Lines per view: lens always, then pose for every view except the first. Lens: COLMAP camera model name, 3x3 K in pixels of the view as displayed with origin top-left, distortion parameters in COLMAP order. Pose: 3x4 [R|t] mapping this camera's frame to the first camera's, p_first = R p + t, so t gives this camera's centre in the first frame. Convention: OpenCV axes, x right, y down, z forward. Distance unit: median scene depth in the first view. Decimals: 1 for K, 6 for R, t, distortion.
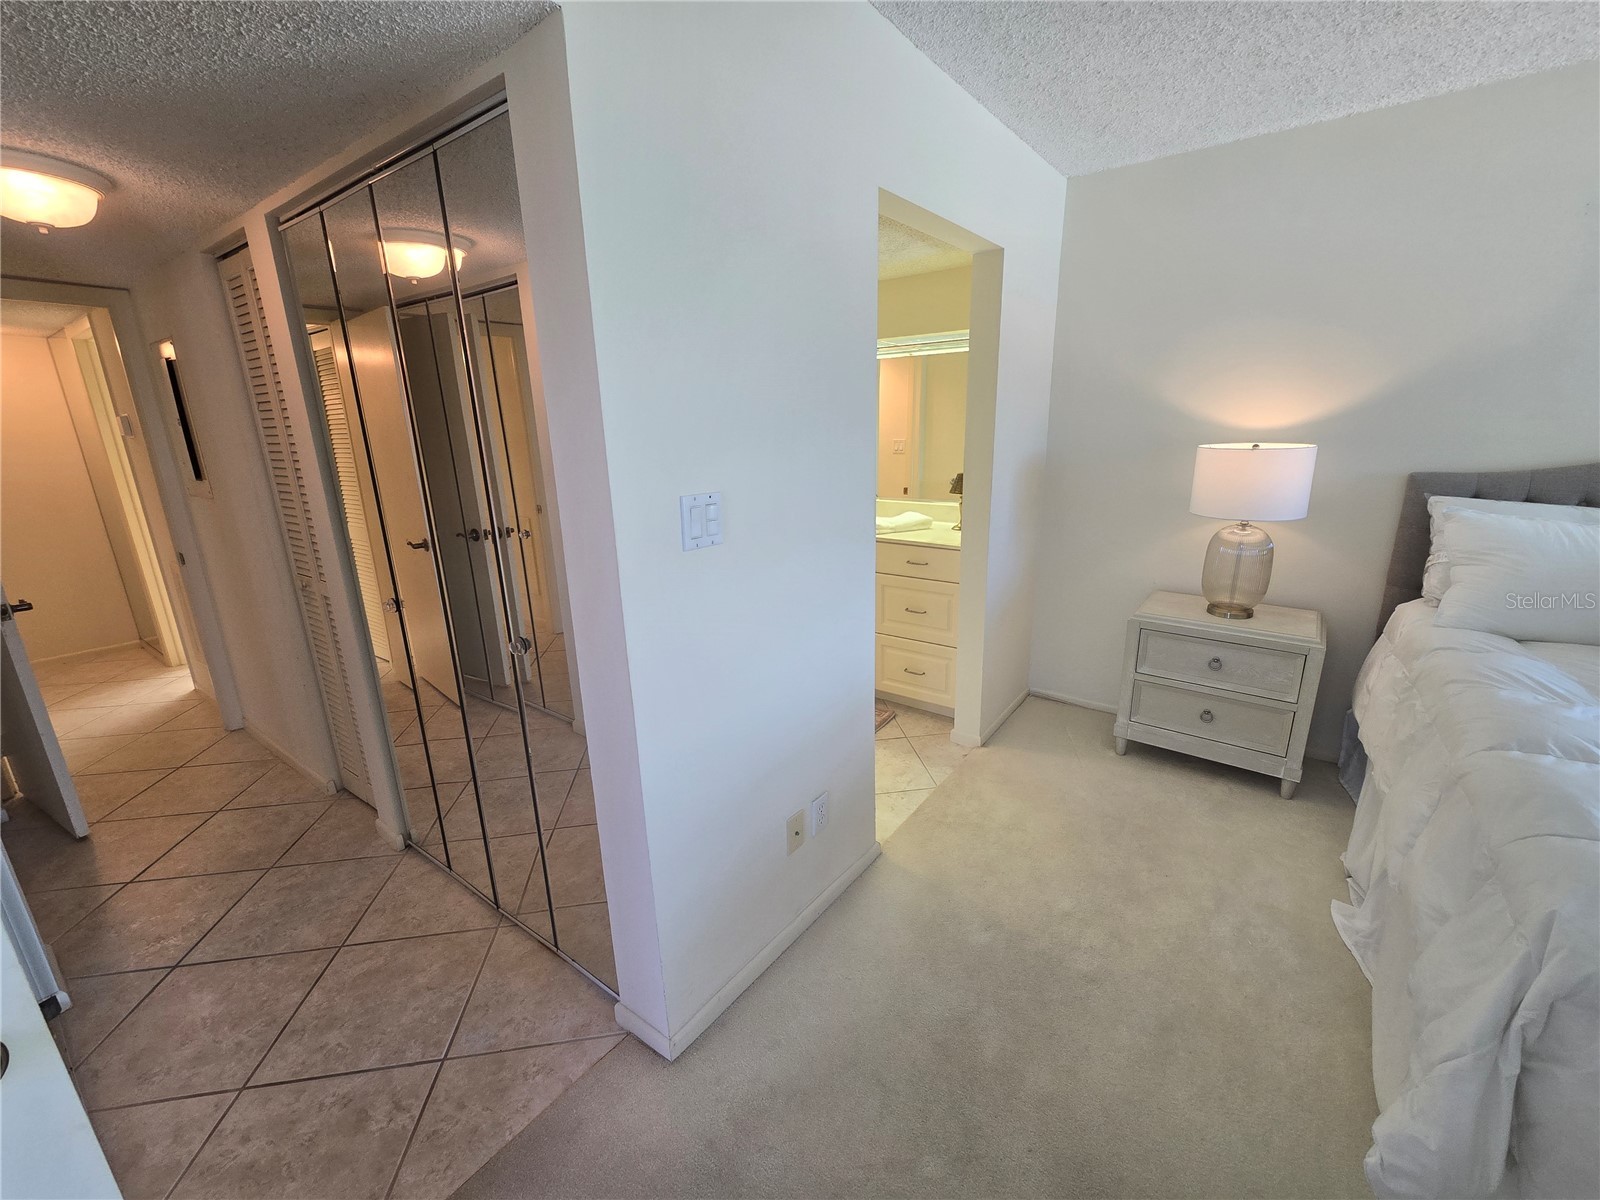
lens RADIAL K [[651.7, 0, 808.5], [0, 651.7, 603.0], [0, 0, 1]] dist [-0.001609, 0.000874]
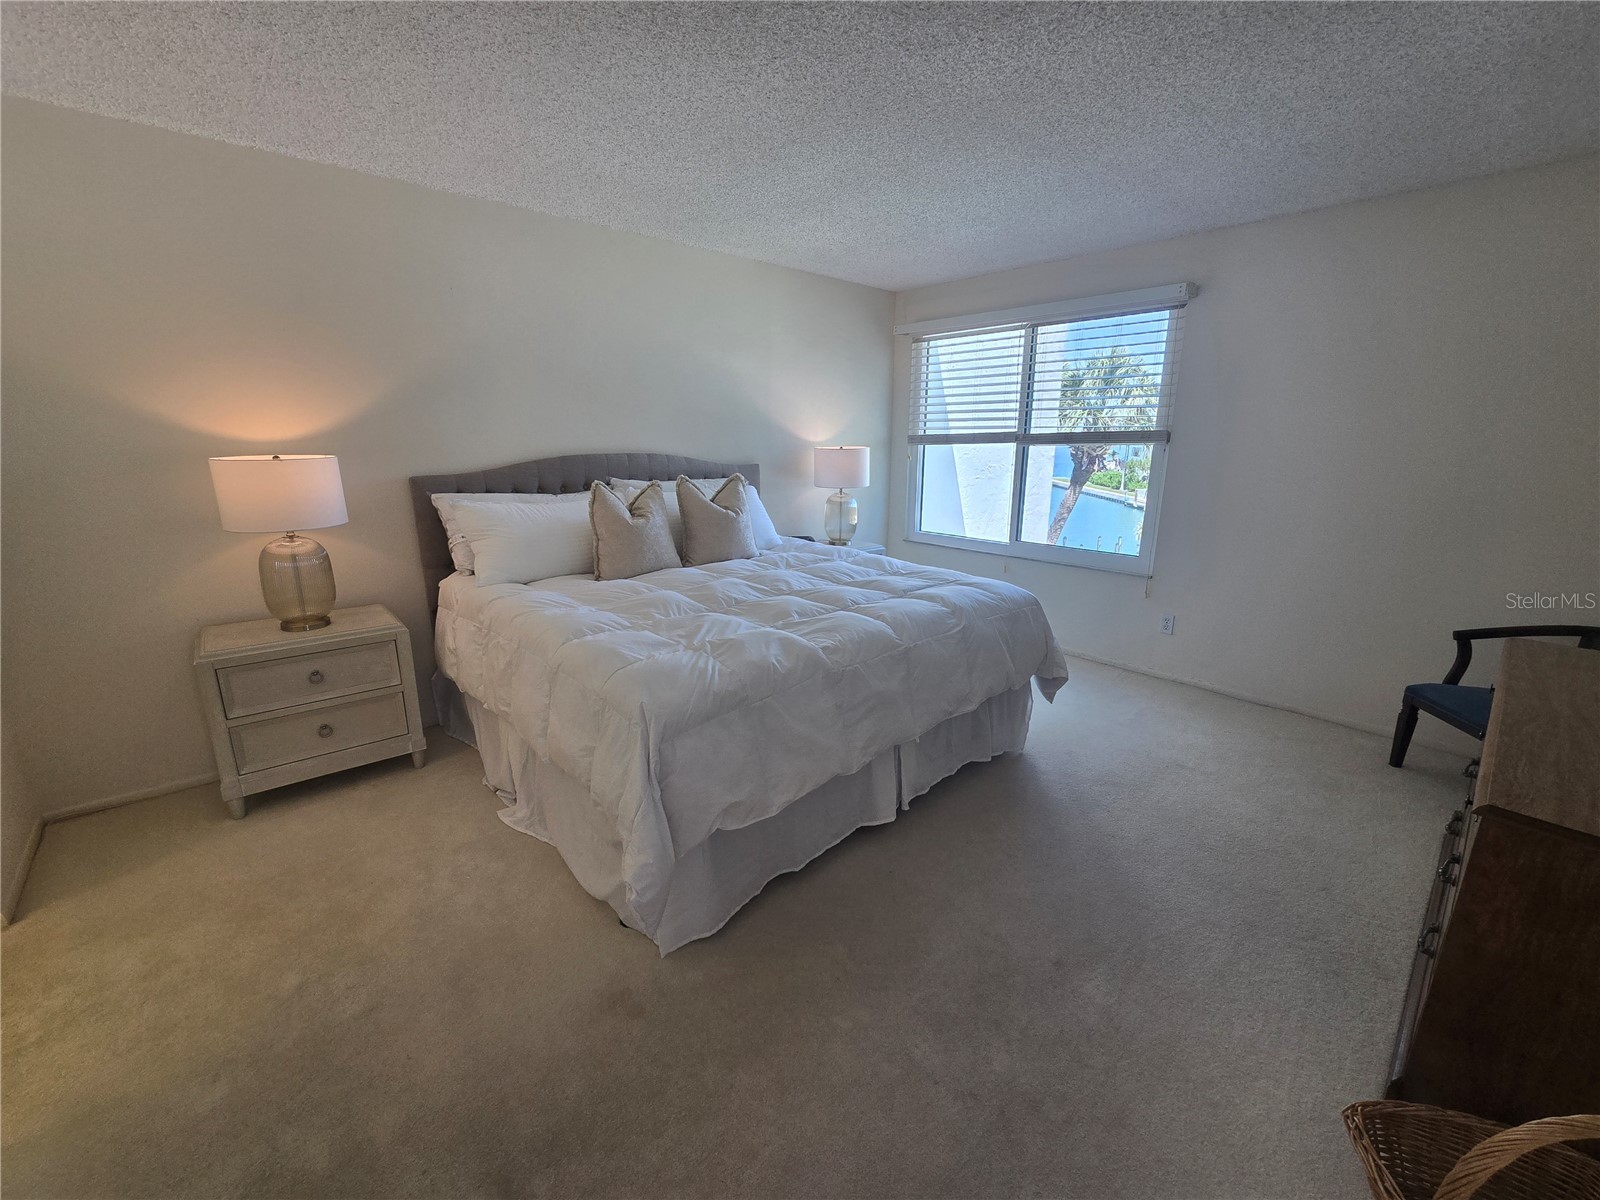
lens RADIAL K [[651.7, 0, 809.0], [0, 651.7, 598.2], [0, 0, 1]] dist [-0.001609, 0.000874]
pose [[0.212124, -0.219311, 0.952316, -0.132685], [0.254789, 0.953200, 0.162762, 0.009630], [-0.943444, 0.208114, 0.258075, 0.018136]]
